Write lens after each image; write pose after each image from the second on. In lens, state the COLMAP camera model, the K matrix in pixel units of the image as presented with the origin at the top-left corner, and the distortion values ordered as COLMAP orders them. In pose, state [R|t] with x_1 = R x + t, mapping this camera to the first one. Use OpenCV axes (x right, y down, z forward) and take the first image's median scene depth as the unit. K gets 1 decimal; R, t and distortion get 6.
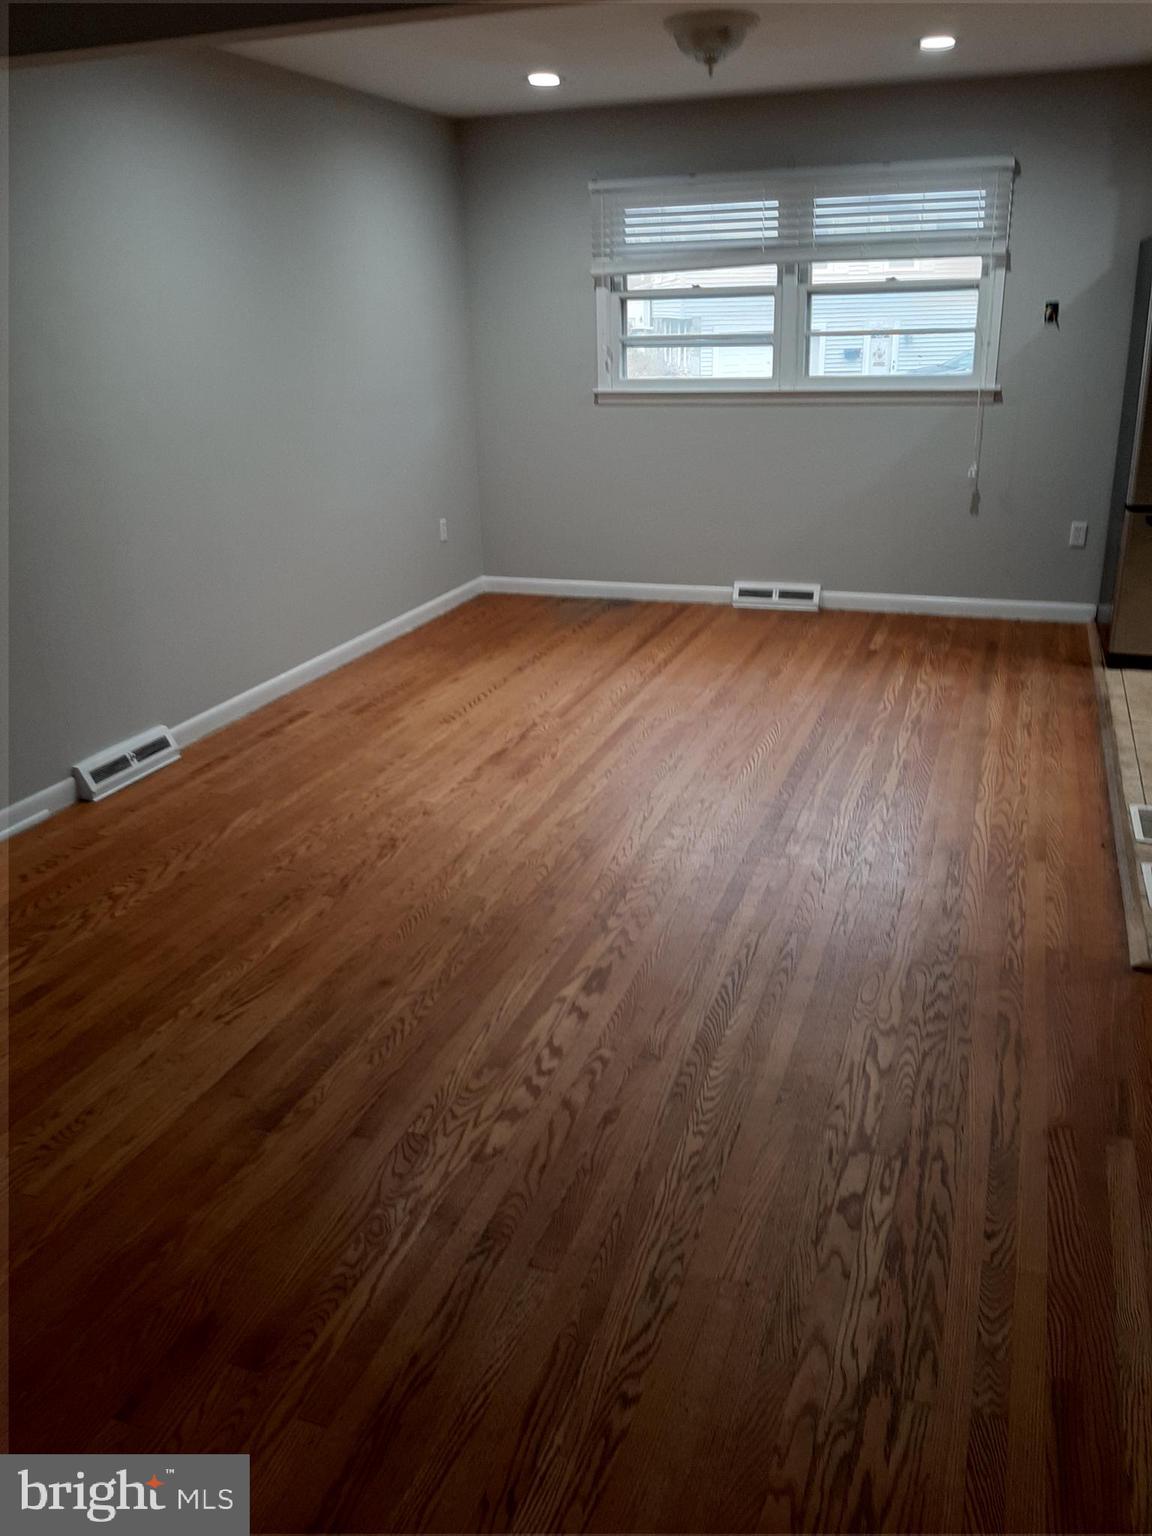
lens RADIAL K [[1193.9, 0, 590.5], [0, 1193.9, 763.3], [0, 0, 1]] dist [0.102285, -0.163397]
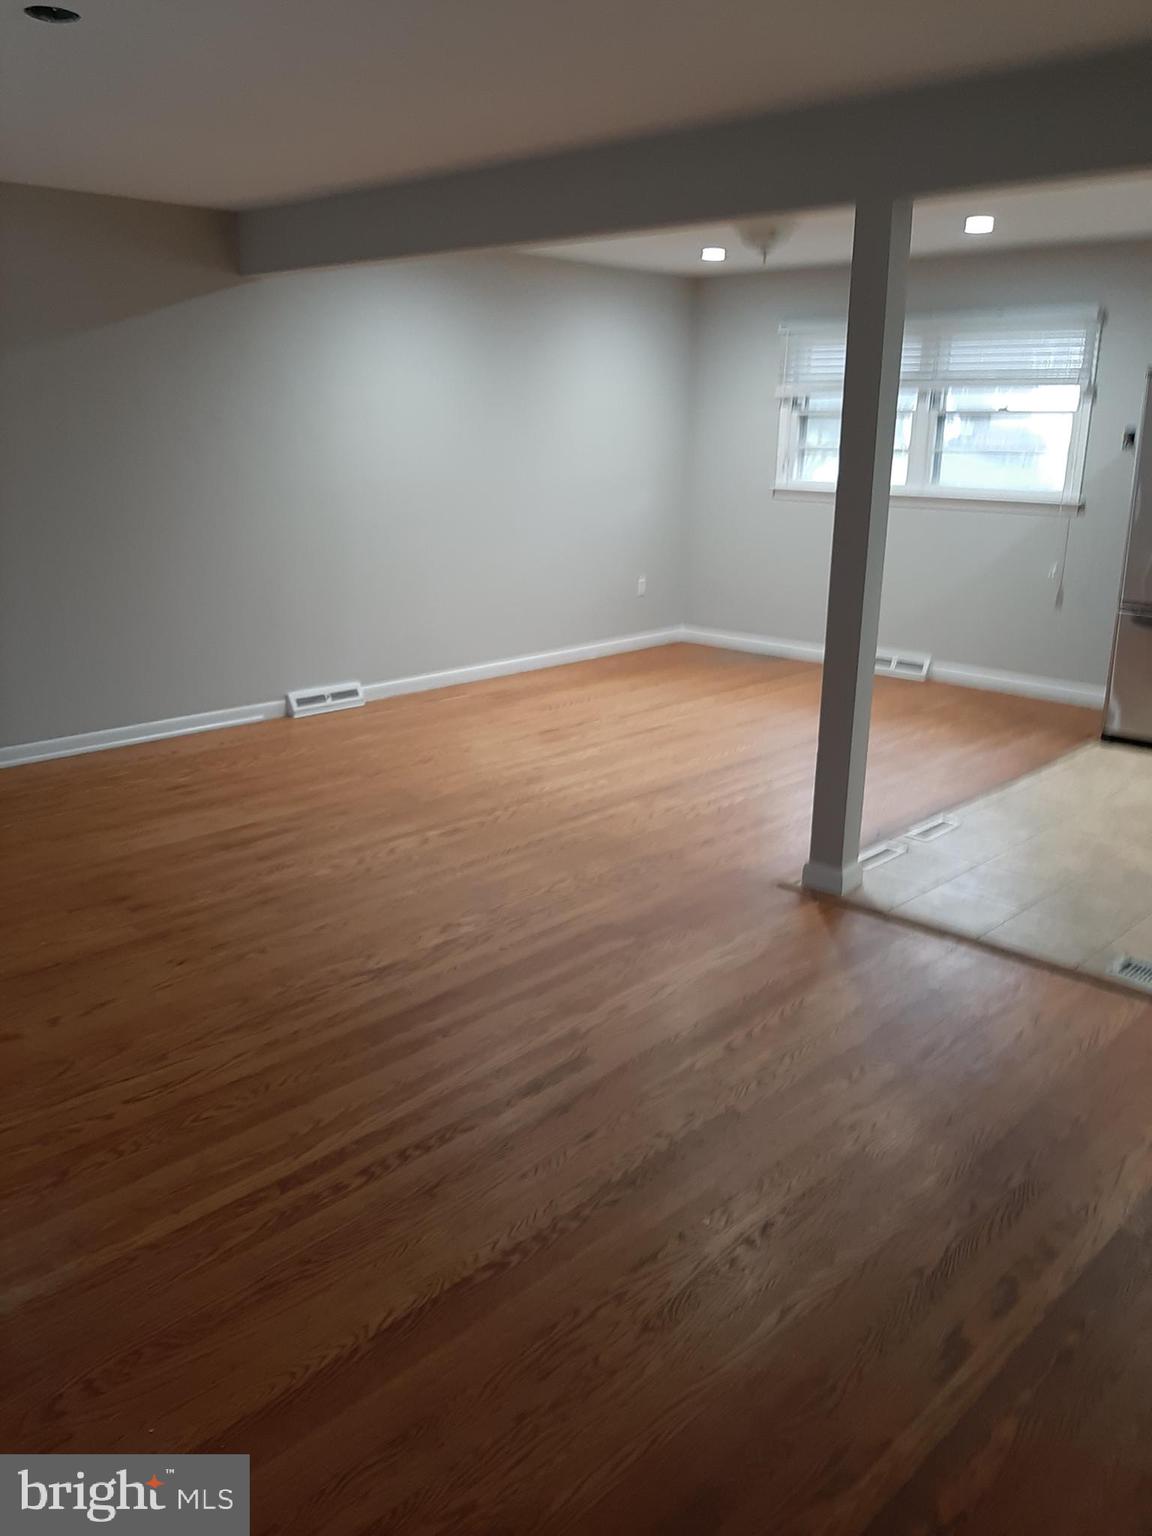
lens RADIAL K [[1205.9, 0, 574.7], [0, 1205.9, 754.6], [0, 0, 1]] dist [0.080209, -0.161383]
pose [[0.908703, 0.142078, -0.392521, 0.490403], [-0.174837, 0.983387, -0.048804, 0.082822], [0.379066, 0.112975, 0.918447, -0.272417]]
